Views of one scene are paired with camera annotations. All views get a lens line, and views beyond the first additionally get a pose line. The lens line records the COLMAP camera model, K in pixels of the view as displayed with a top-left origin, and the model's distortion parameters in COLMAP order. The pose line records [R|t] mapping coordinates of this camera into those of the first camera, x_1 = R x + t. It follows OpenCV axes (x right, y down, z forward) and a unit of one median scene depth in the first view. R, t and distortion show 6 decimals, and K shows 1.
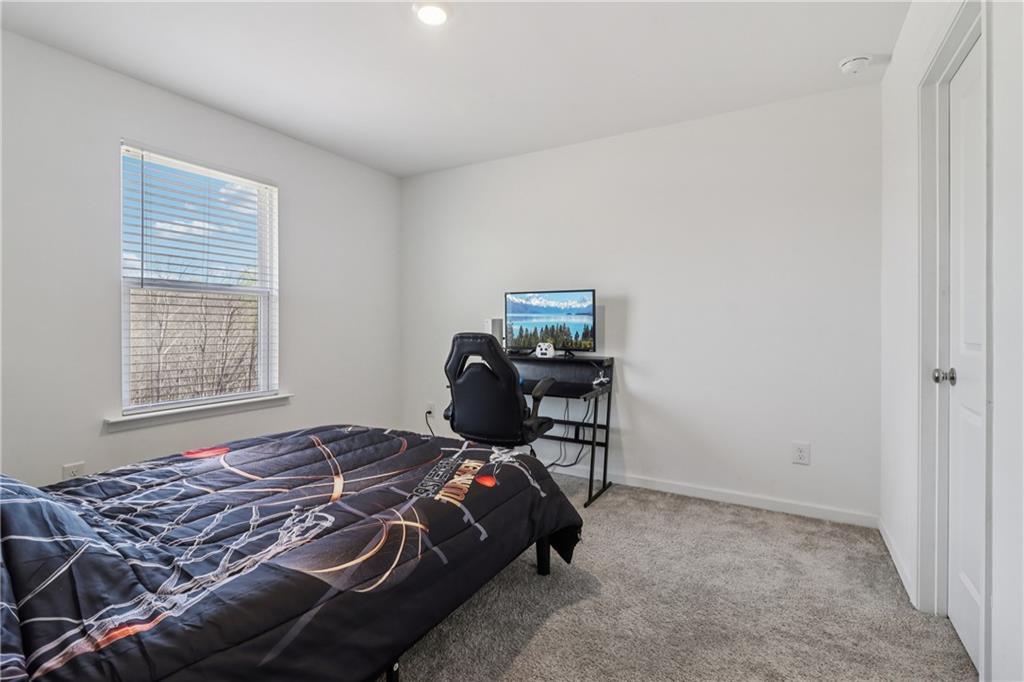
lens RADIAL K [[462.5, 0, 514.4], [0, 462.5, 328.8], [0, 0, 1]] dist [0.000029, 0.000010]
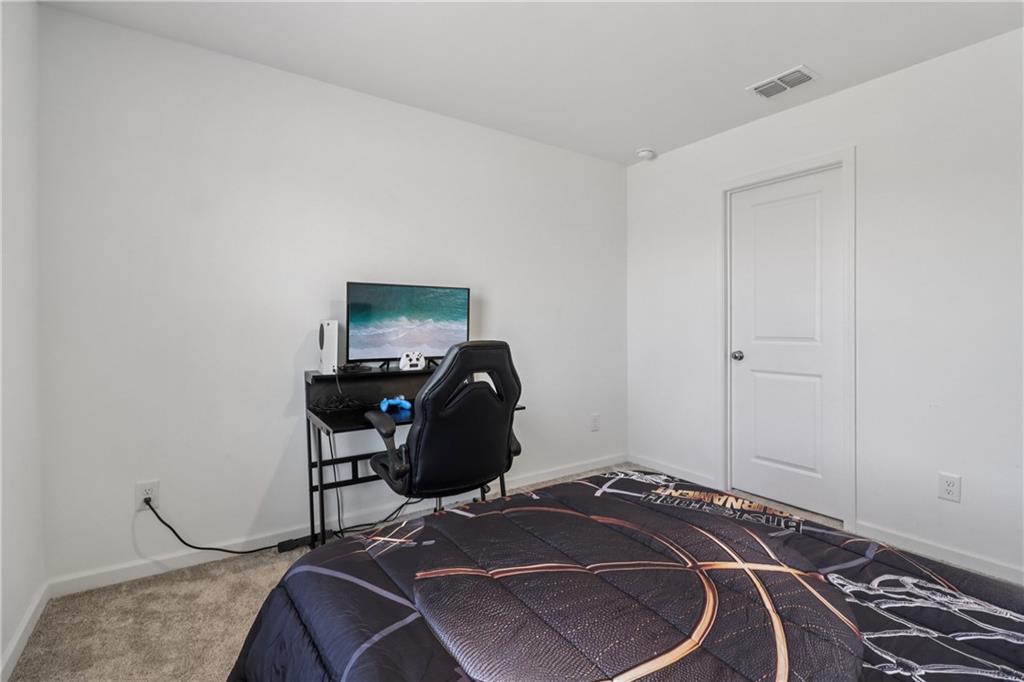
lens RADIAL K [[480.9, 0, 519.8], [0, 480.9, 311.1], [0, 0, 1]] dist [0.002853, -0.000035]
pose [[0.422086, 0.030463, 0.906044, -1.016810], [0.008127, 0.999268, -0.037383, -0.007897], [-0.906519, 0.023143, 0.421530, 0.872163]]
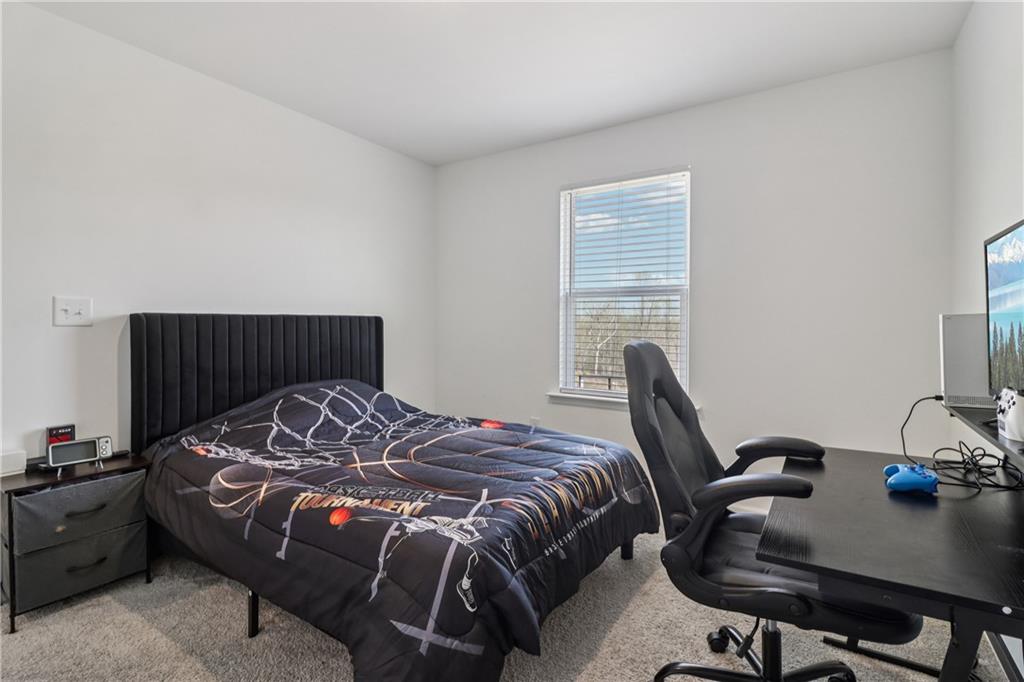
lens RADIAL K [[462.5, 0, 514.4], [0, 462.5, 328.8], [0, 0, 1]] dist [0.000029, 0.000010]
pose [[-0.043123, 0.005638, -0.999054, 0.657945], [-0.013650, 0.999887, 0.006232, -0.006467], [0.998977, 0.013906, -0.043041, 1.201477]]
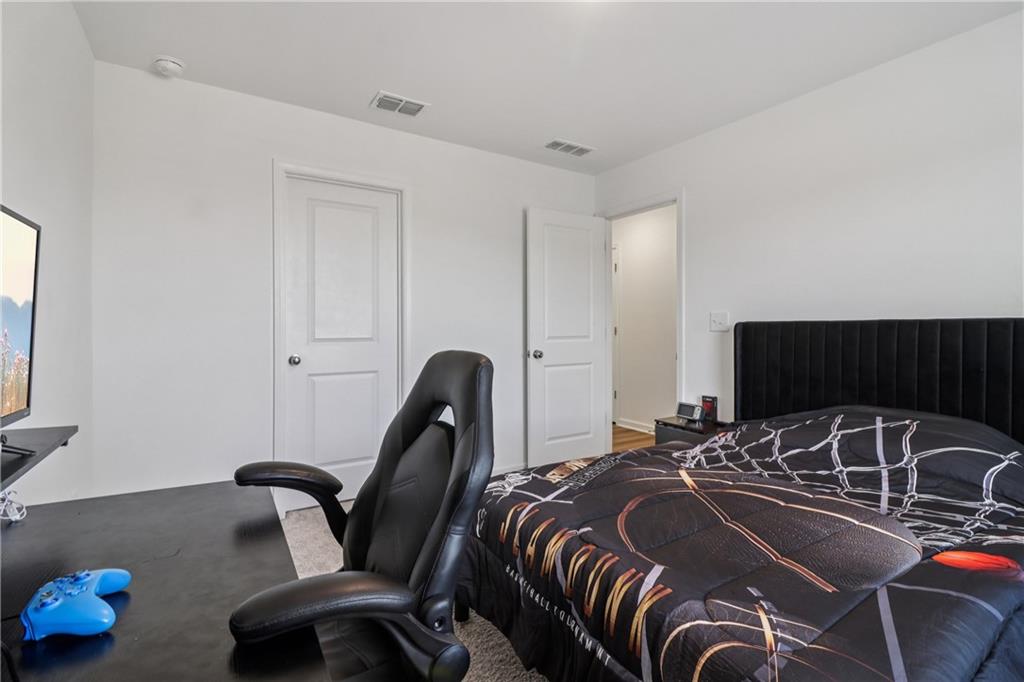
lens RADIAL K [[462.5, 0, 514.4], [0, 462.5, 328.8], [0, 0, 1]] dist [0.000029, 0.000010]
pose [[-0.887810, -0.001235, 0.460208, -0.455562], [0.005363, 0.999901, 0.013030, -0.024408], [-0.460178, 0.014036, -0.887716, 1.872772]]
